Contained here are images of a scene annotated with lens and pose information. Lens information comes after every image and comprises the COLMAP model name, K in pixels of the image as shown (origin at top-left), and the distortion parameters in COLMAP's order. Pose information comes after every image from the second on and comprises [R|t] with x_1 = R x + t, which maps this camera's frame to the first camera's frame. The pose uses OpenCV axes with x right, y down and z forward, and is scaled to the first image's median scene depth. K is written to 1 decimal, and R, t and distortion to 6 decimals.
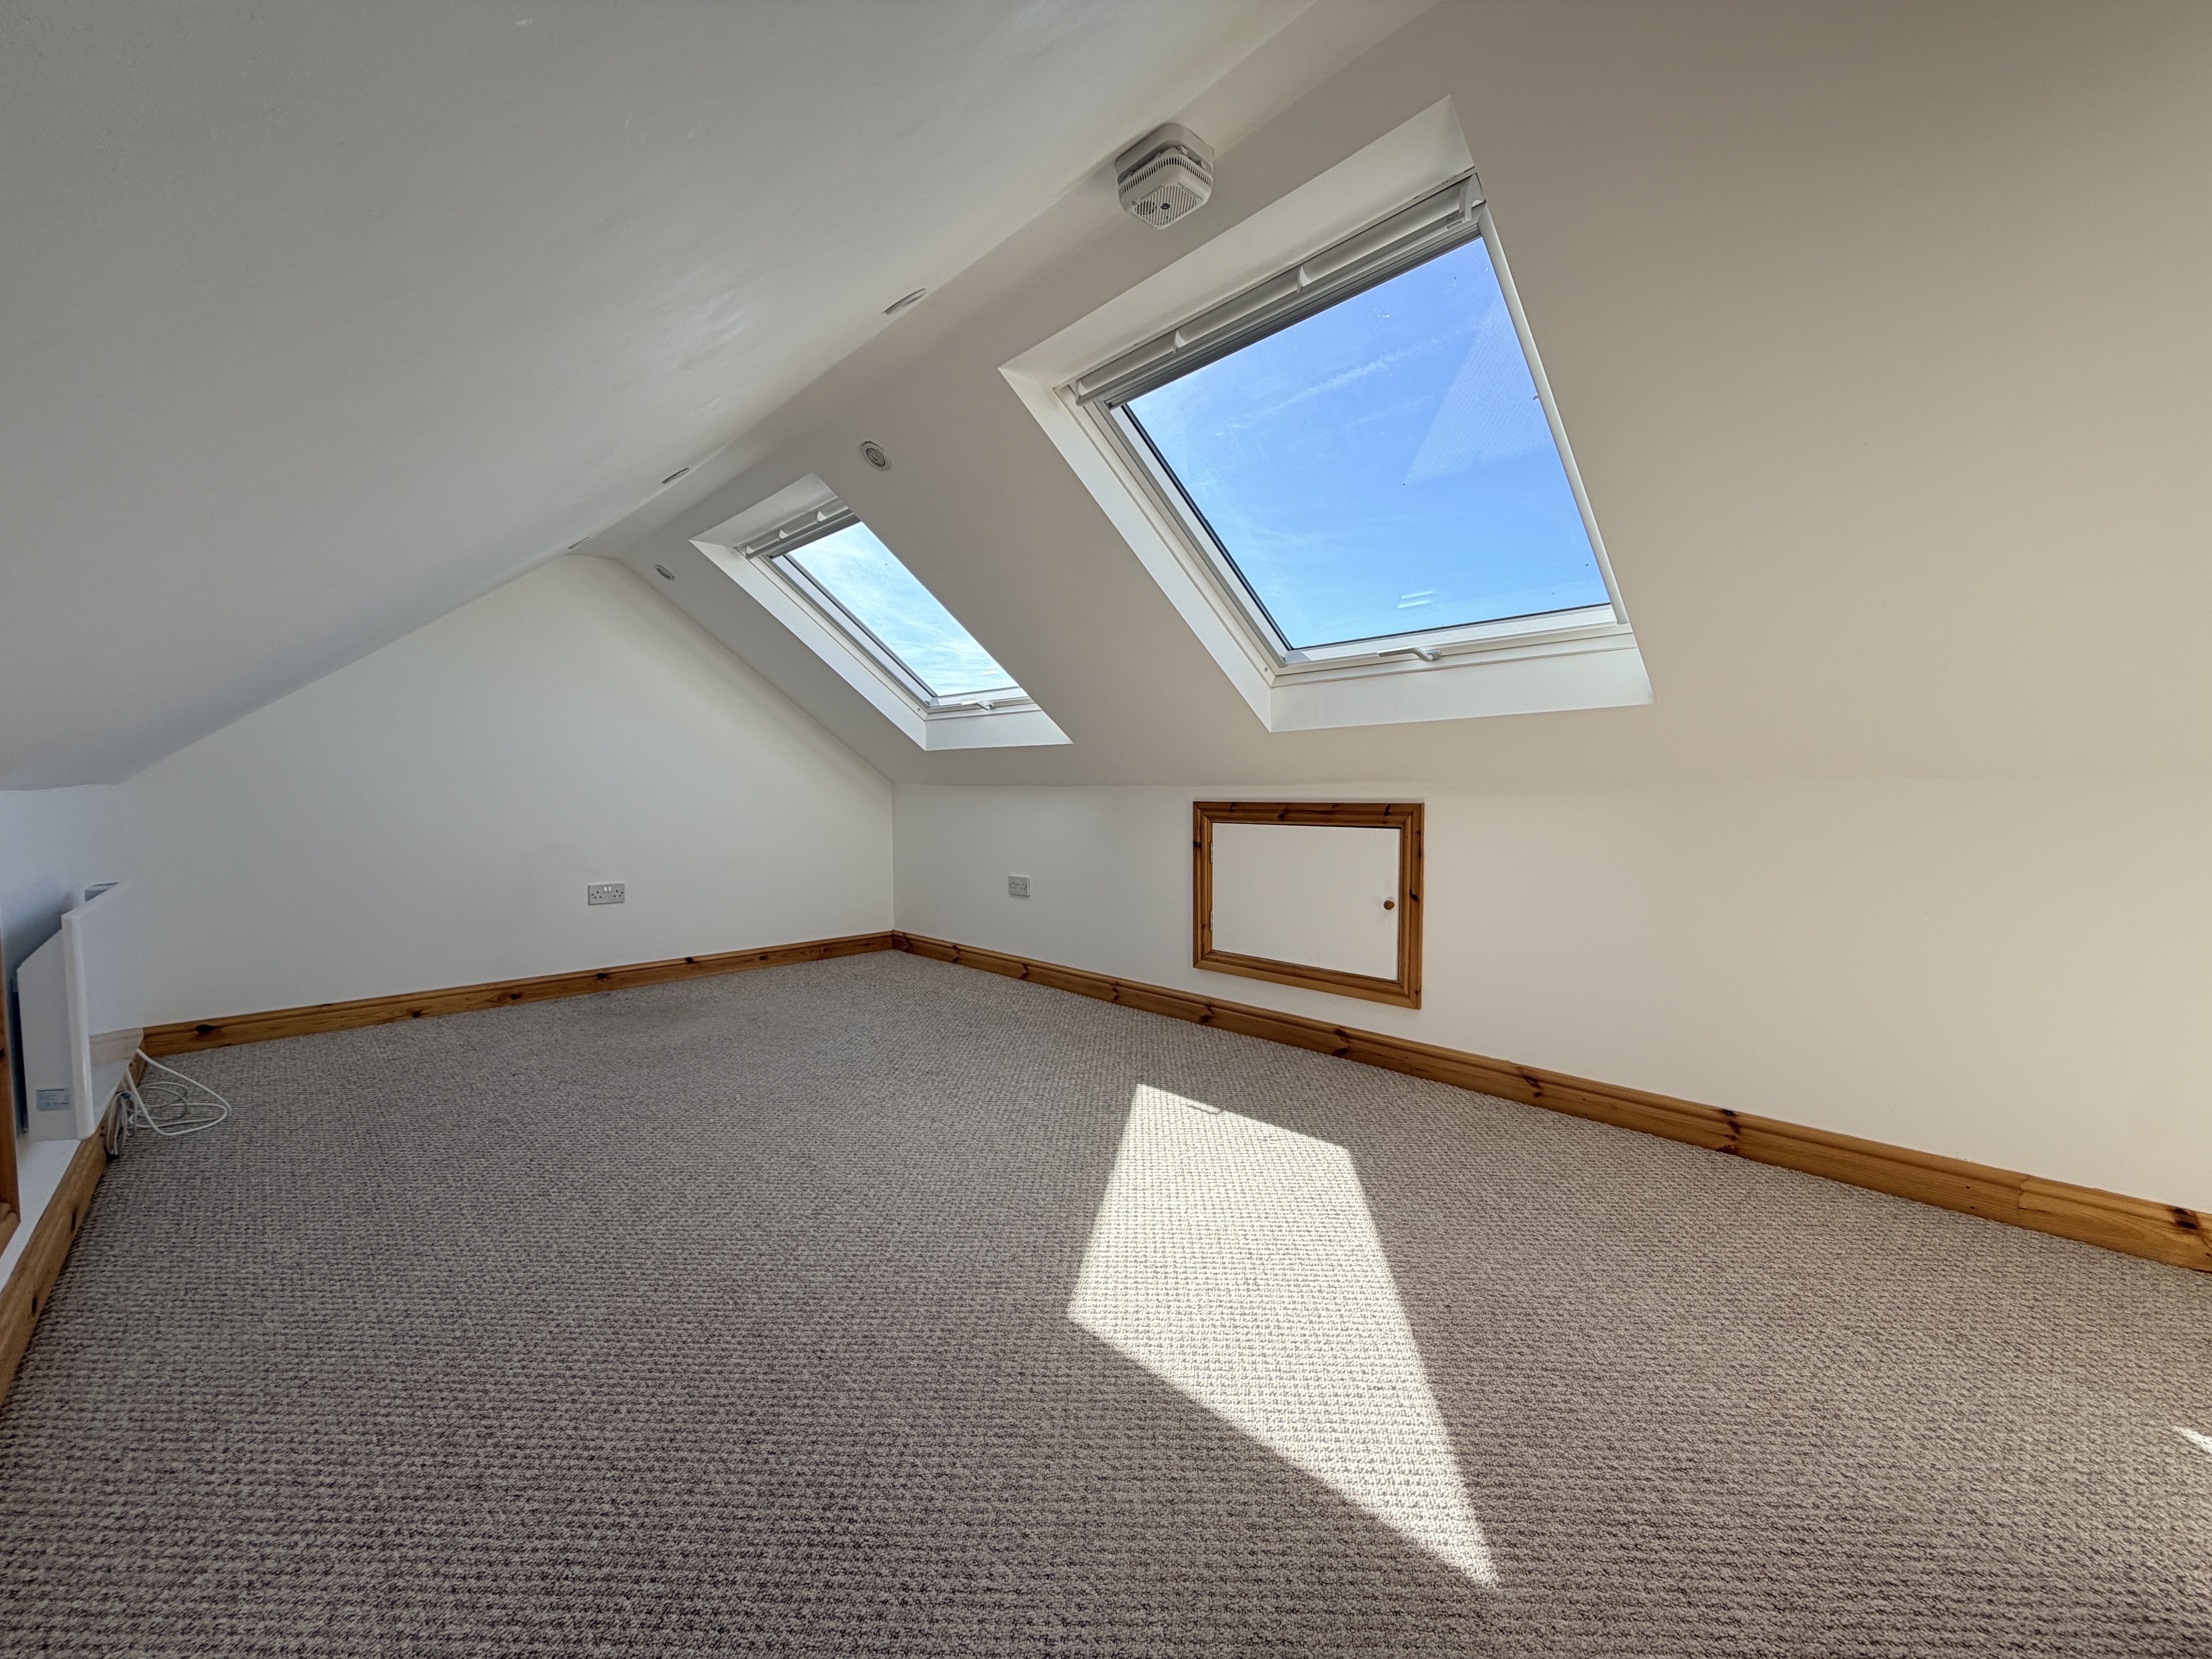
lens RADIAL K [[881.8, 0, 1101.2], [0, 881.8, 832.7], [0, 0, 1]] dist [-0.000541, 0.000041]
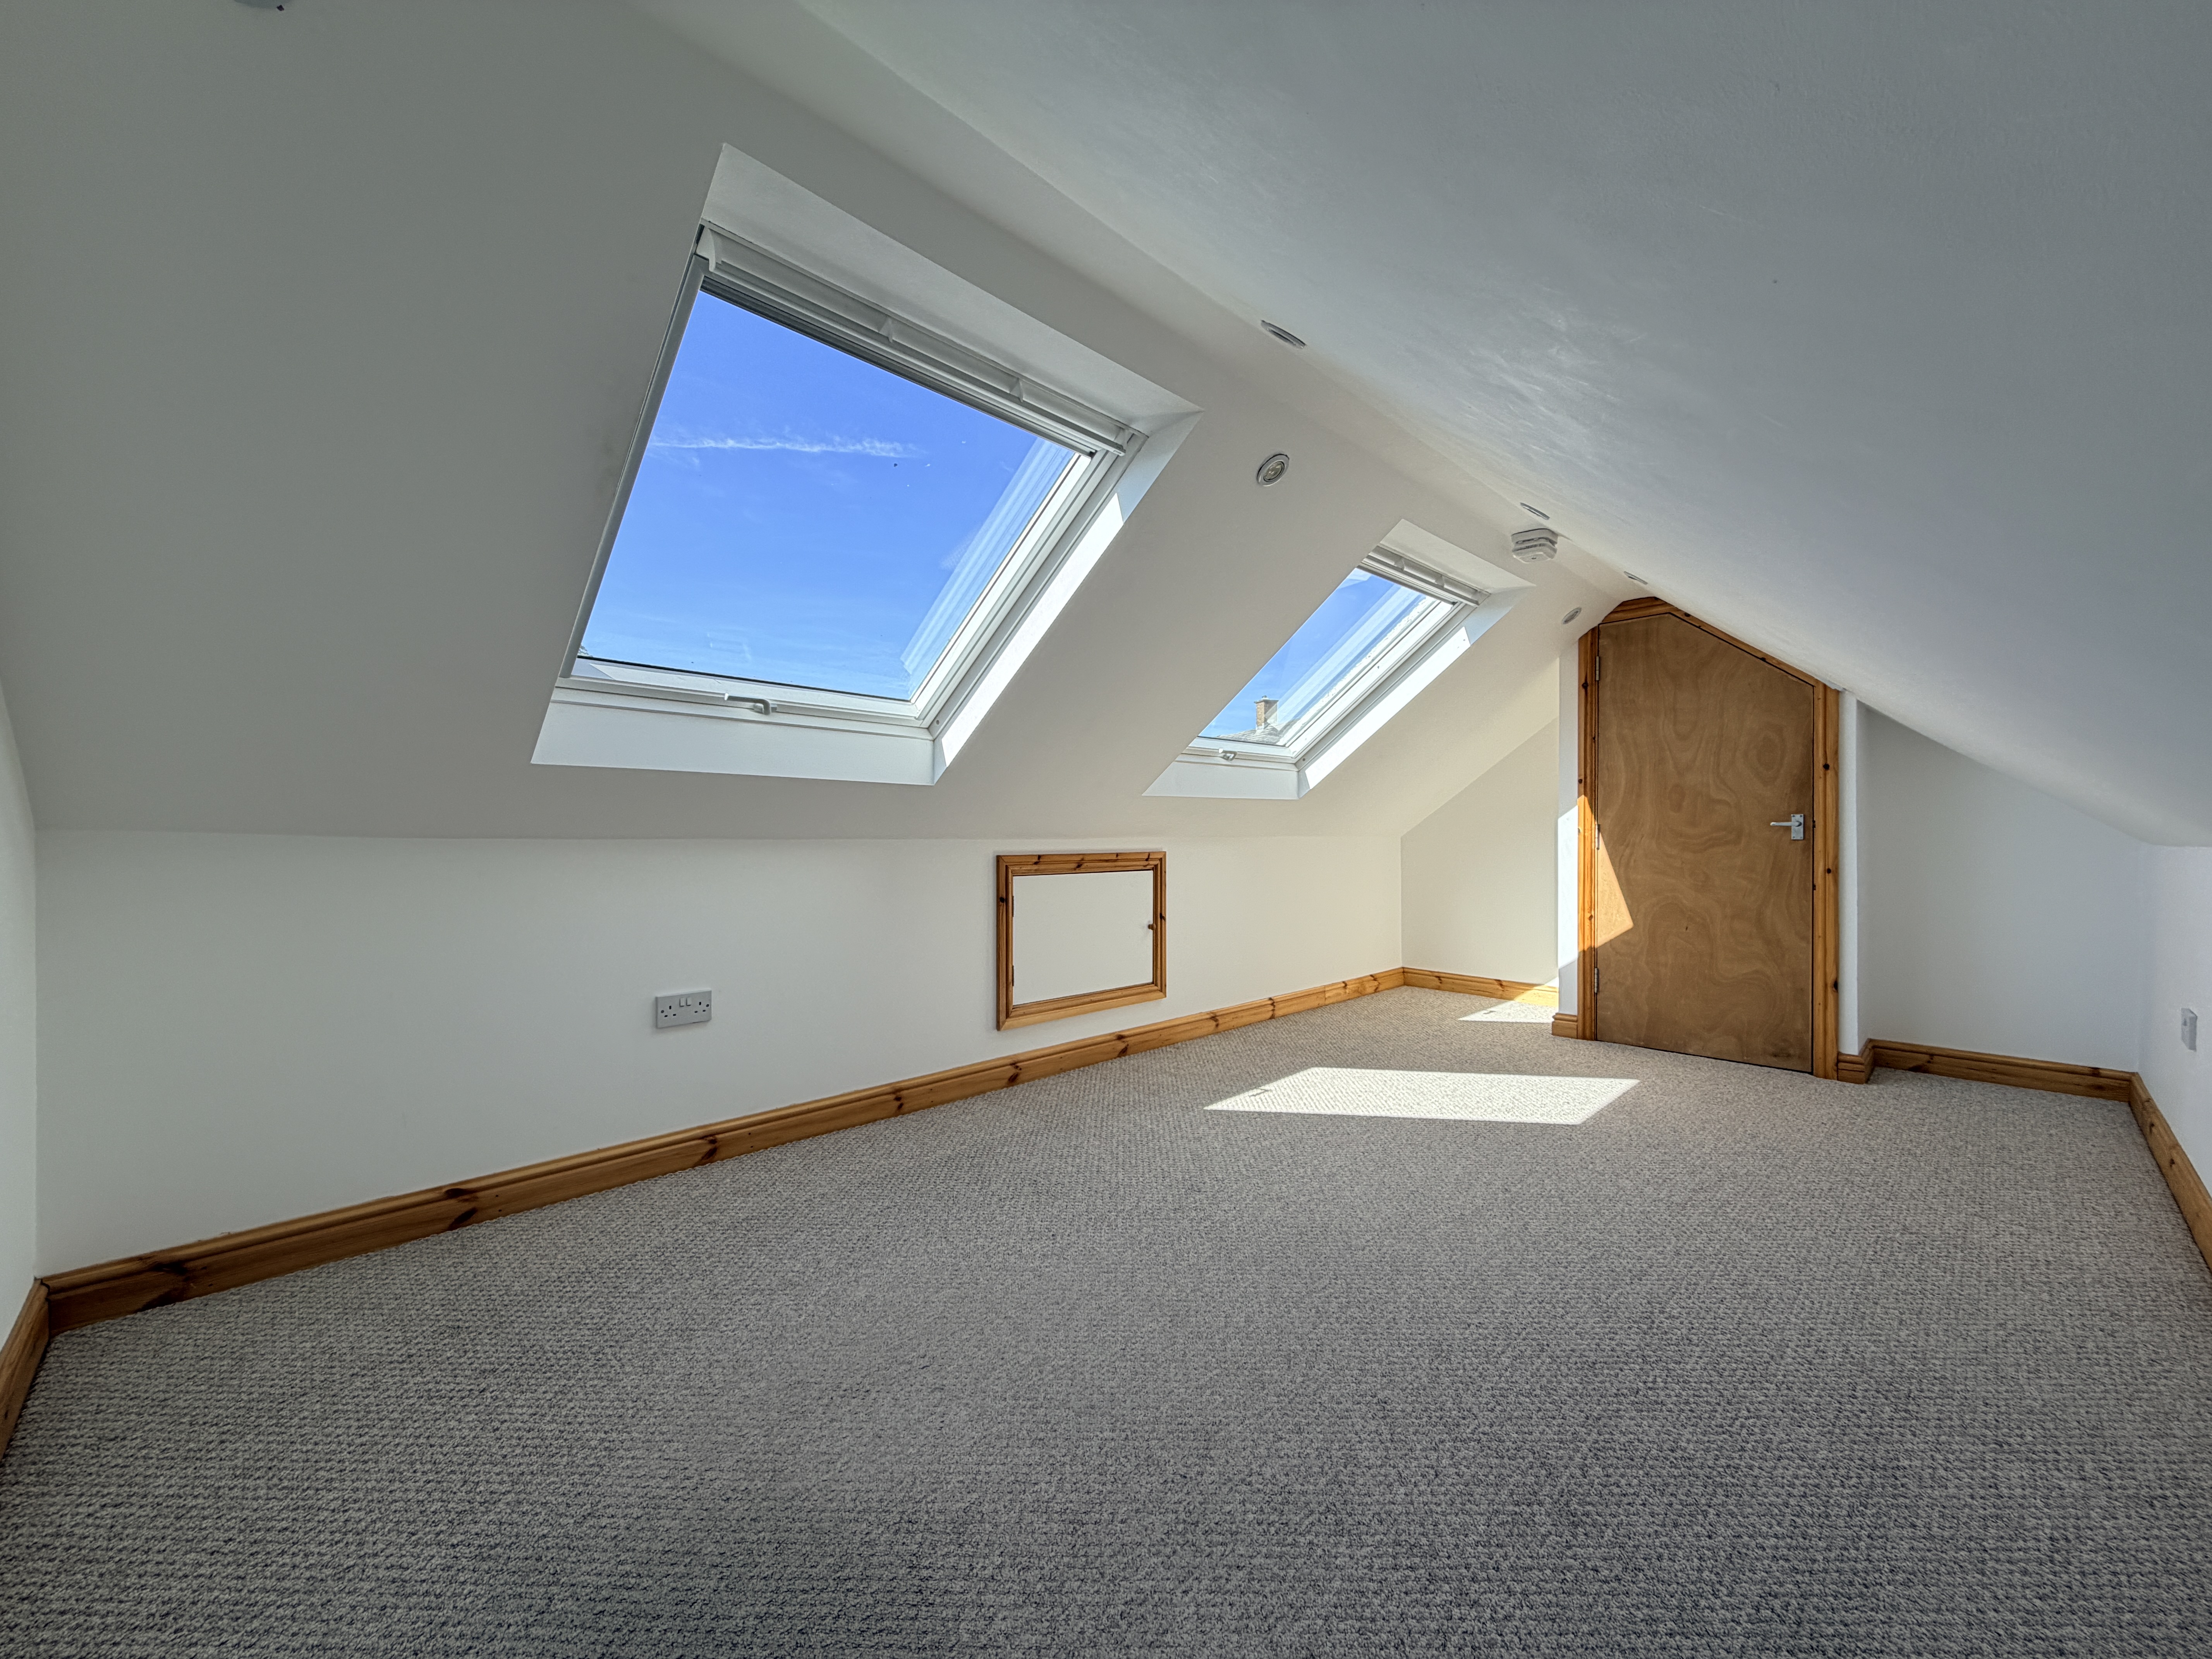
lens RADIAL K [[879.7, 0, 1105.8], [0, 879.7, 798.6], [0, 0, 1]] dist [0.000715, 0.000018]
pose [[-0.017408, 0.050815, 0.998556, -1.021305], [0.054826, 0.997254, -0.049793, -0.050283], [-0.998344, 0.053880, -0.020146, 1.070054]]
